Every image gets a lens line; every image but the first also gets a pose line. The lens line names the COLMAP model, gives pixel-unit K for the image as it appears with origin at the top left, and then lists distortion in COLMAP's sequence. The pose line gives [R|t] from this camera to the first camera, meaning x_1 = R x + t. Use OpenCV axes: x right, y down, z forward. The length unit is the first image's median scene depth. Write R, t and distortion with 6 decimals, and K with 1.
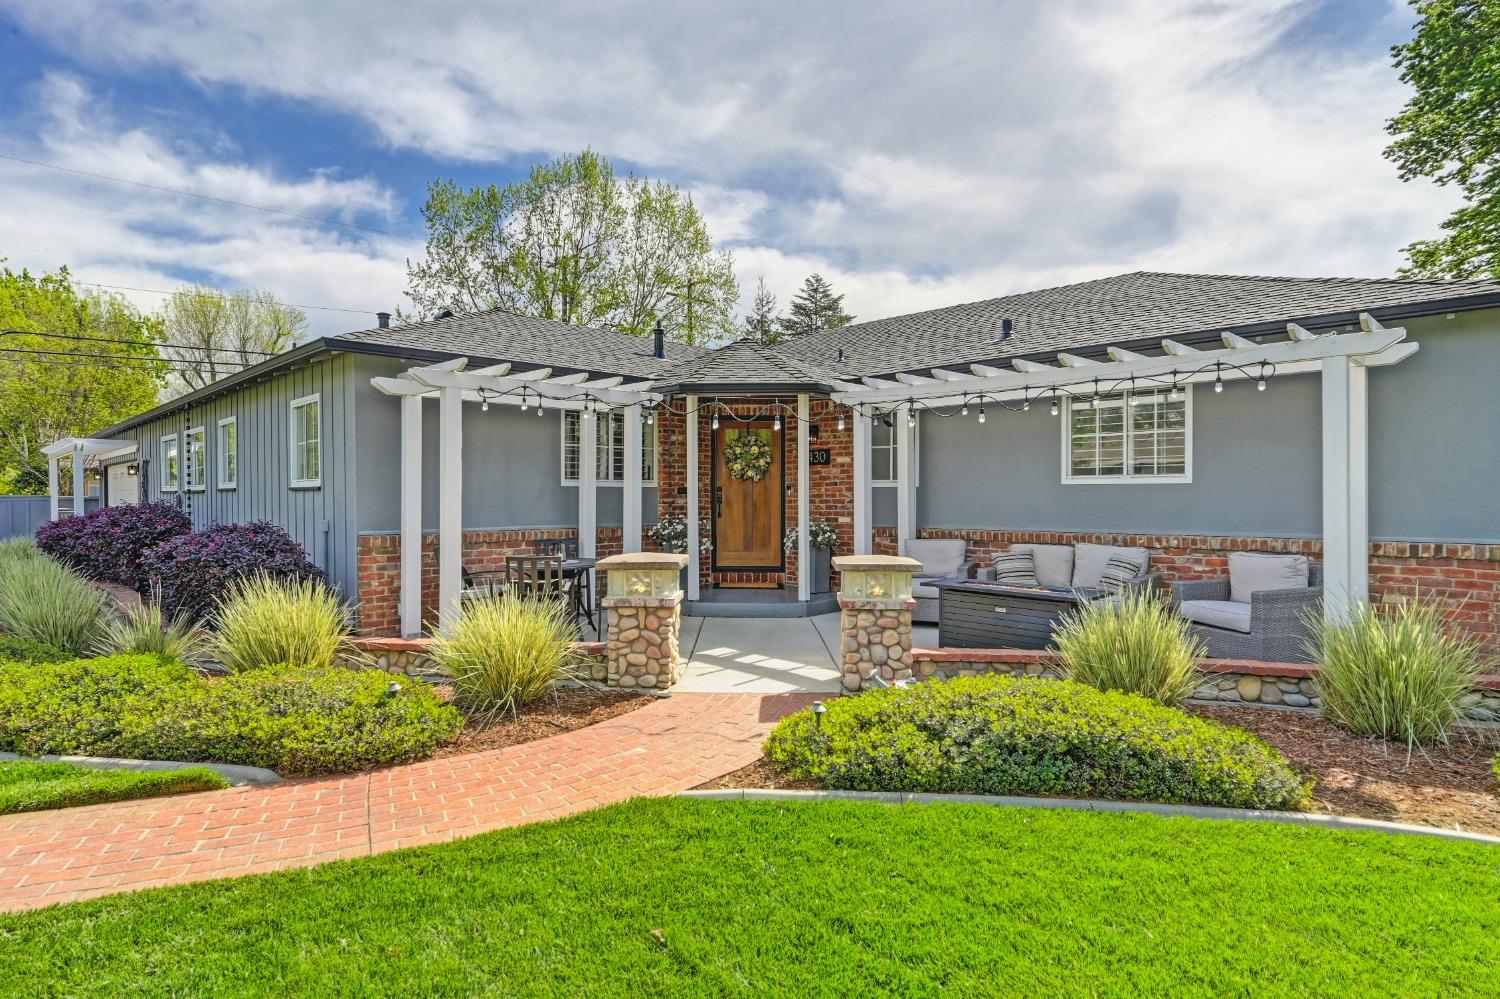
lens RADIAL K [[803.8, 0, 751.0], [0, 803.8, 491.0], [0, 0, 1]] dist [-0.001115, 0.000173]
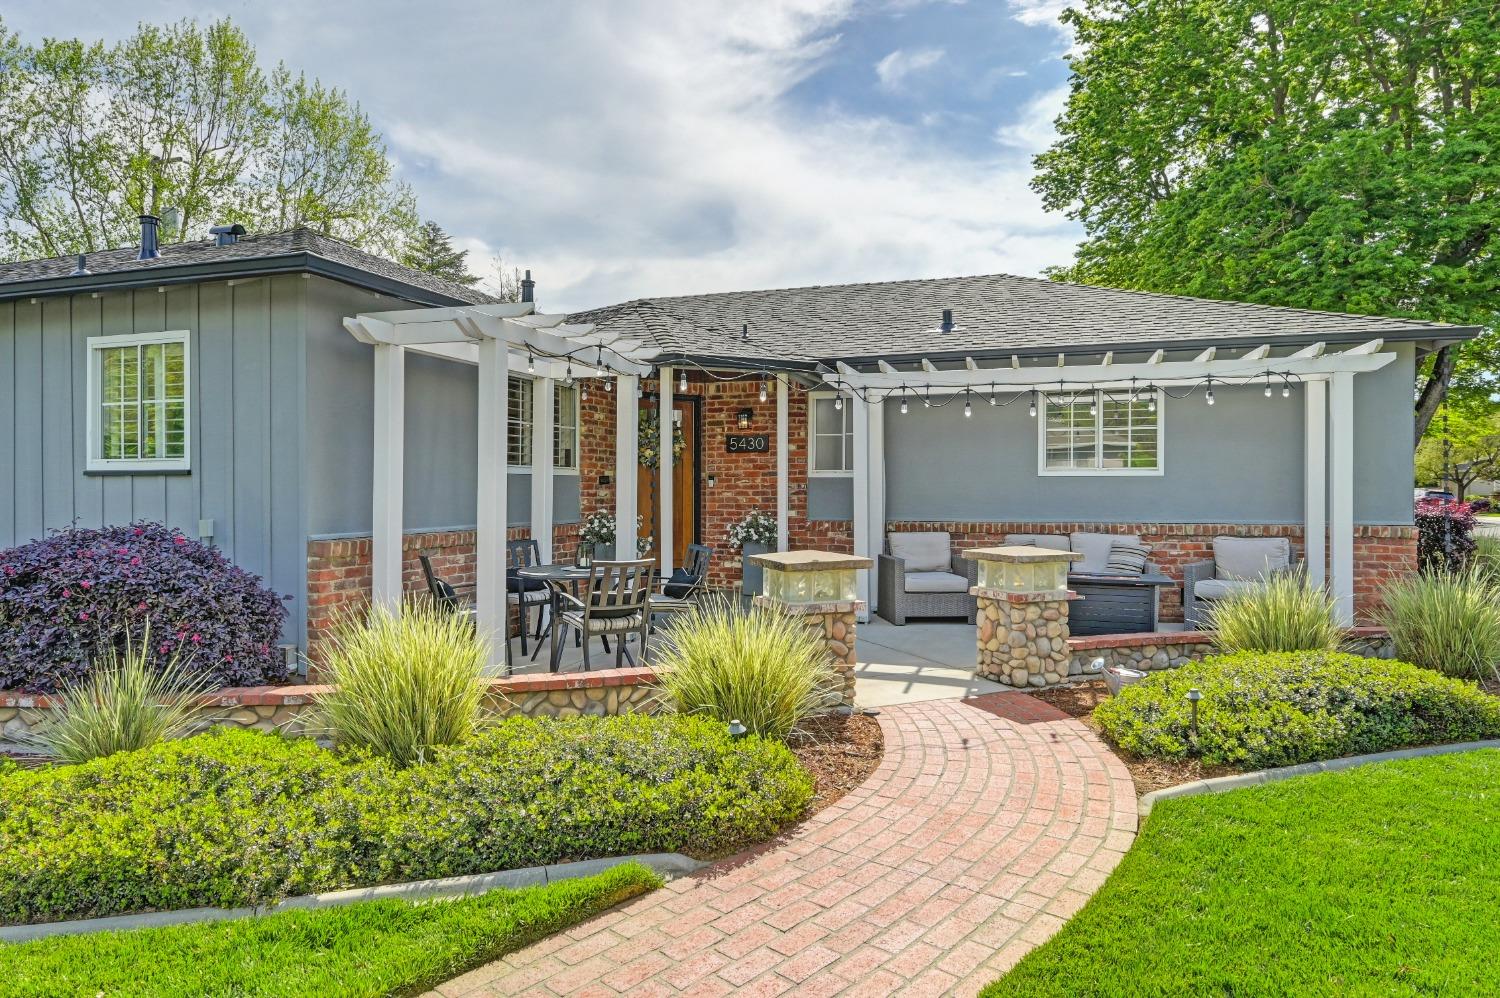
lens RADIAL K [[909.0, 0, 752.4], [0, 909.0, 490.9], [0, 0, 1]] dist [-0.003901, -0.000234]
pose [[0.896906, 0.001324, 0.442219, -0.447787], [-0.004776, 0.999966, 0.006693, 0.004546], [-0.442195, -0.008115, 0.896882, 0.112457]]
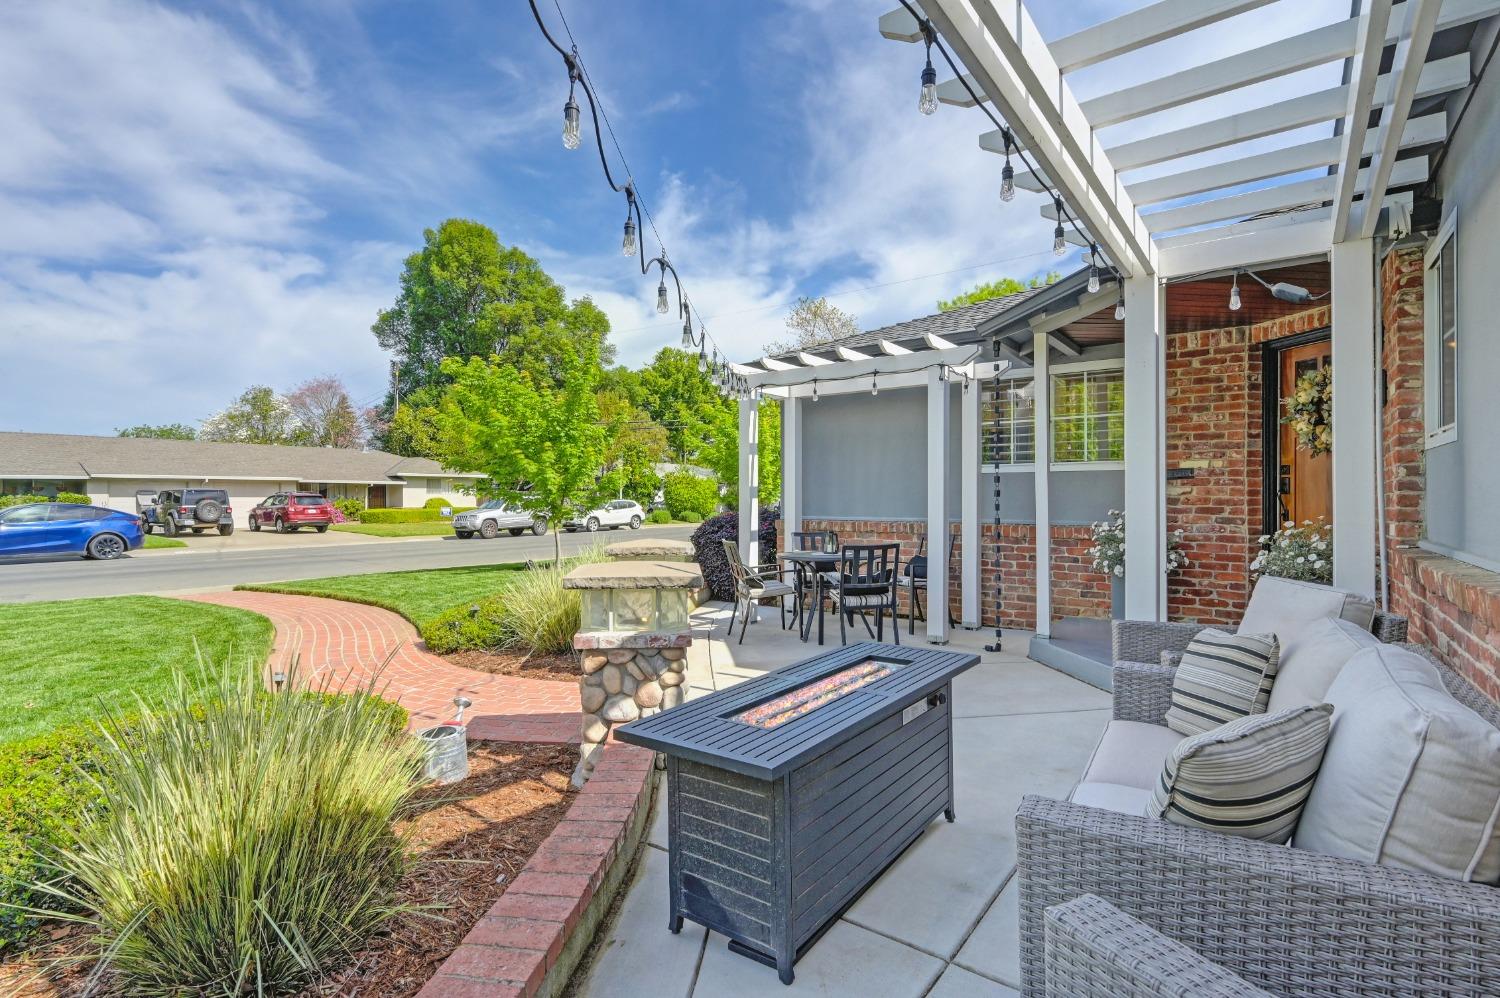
lens RADIAL K [[723.7, 0, 741.1], [0, 723.7, 496.5], [0, 0, 1]] dist [0.002269, -0.002918]
pose [[0.132841, -0.000920, -0.991137, 0.537603], [0.004458, 0.999990, -0.000331, 0.019147], [0.991127, -0.004375, 0.132844, 0.725099]]
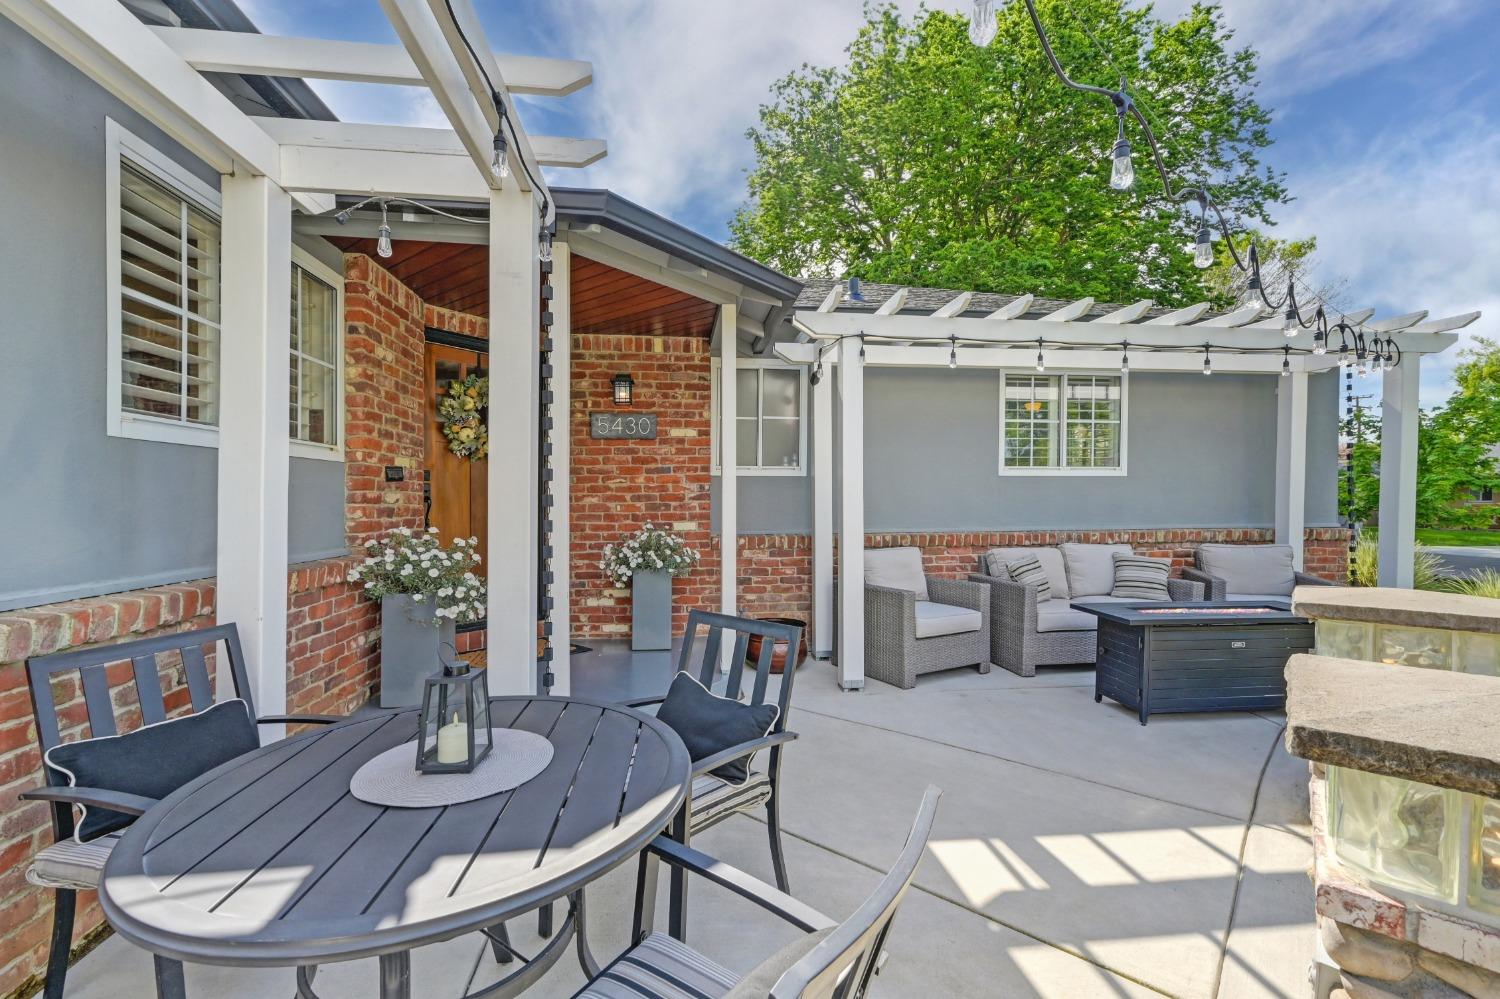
lens RADIAL K [[632.7, 0, 755.0], [0, 632.7, 505.4], [0, 0, 1]] dist [0.001466, -0.001432]
pose [[0.620410, -0.007174, 0.784245, -0.294879], [-0.001937, 0.999941, 0.010680, 0.016389], [-0.784275, -0.008145, 0.620360, 0.765553]]
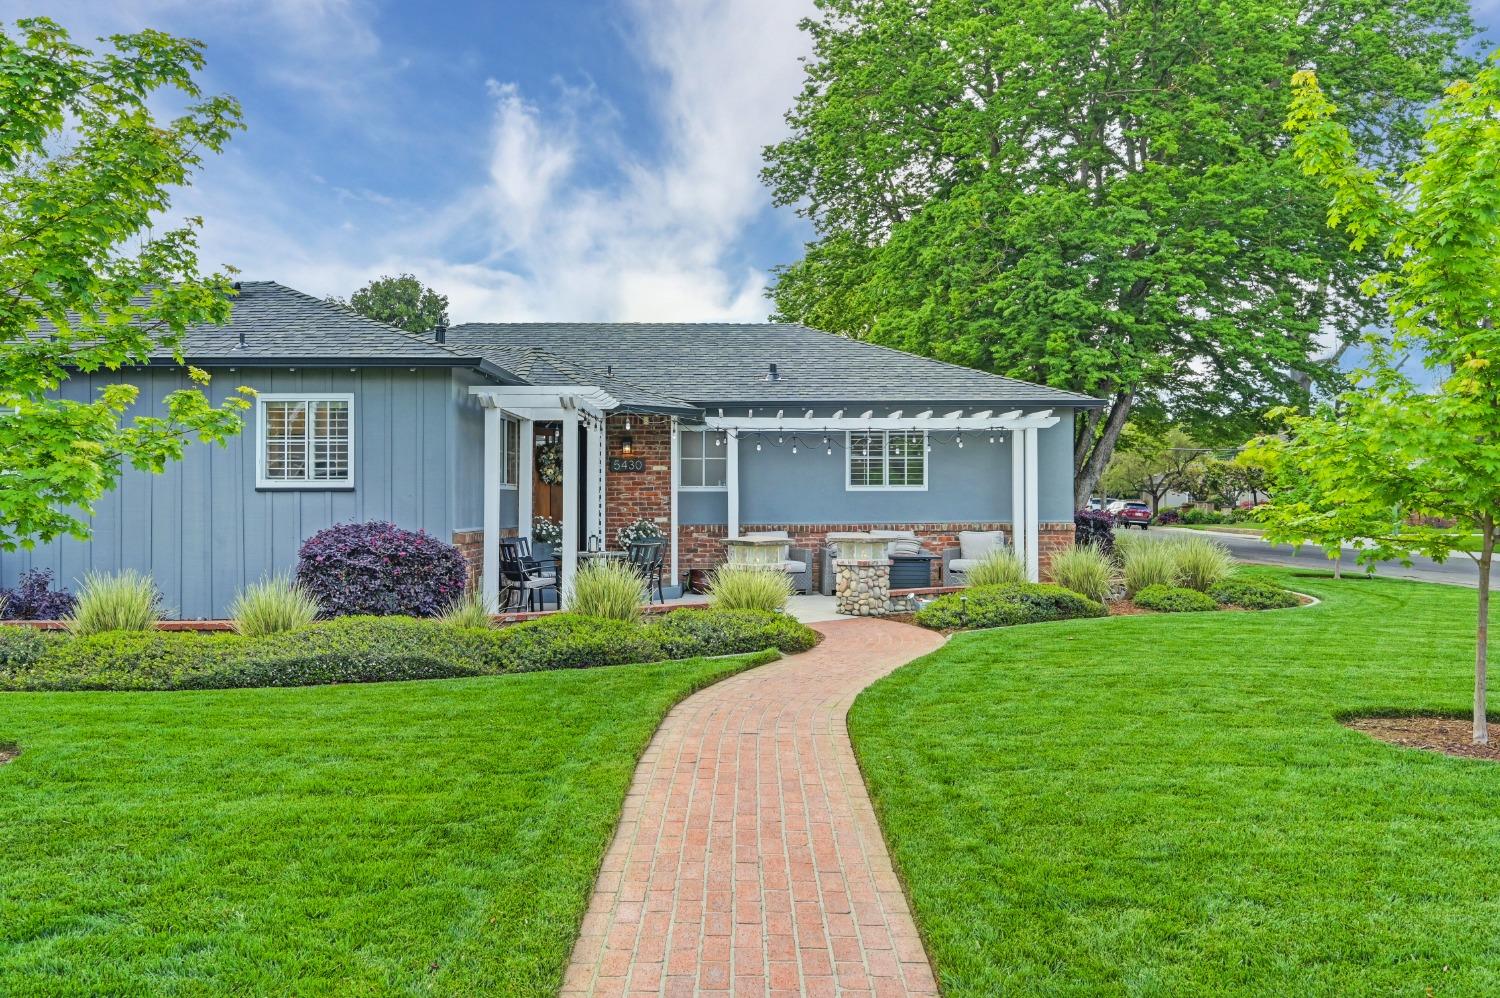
lens RADIAL K [[1206.6, 0, 755.5], [0, 1206.6, 498.0], [0, 0, 1]] dist [-0.011729, -0.000151]
pose [[0.704638, 0.002909, 0.709561, -1.236217], [-0.003312, 0.999994, -0.000810, 0.006647], [-0.709559, -0.001779, 0.704644, -0.403713]]
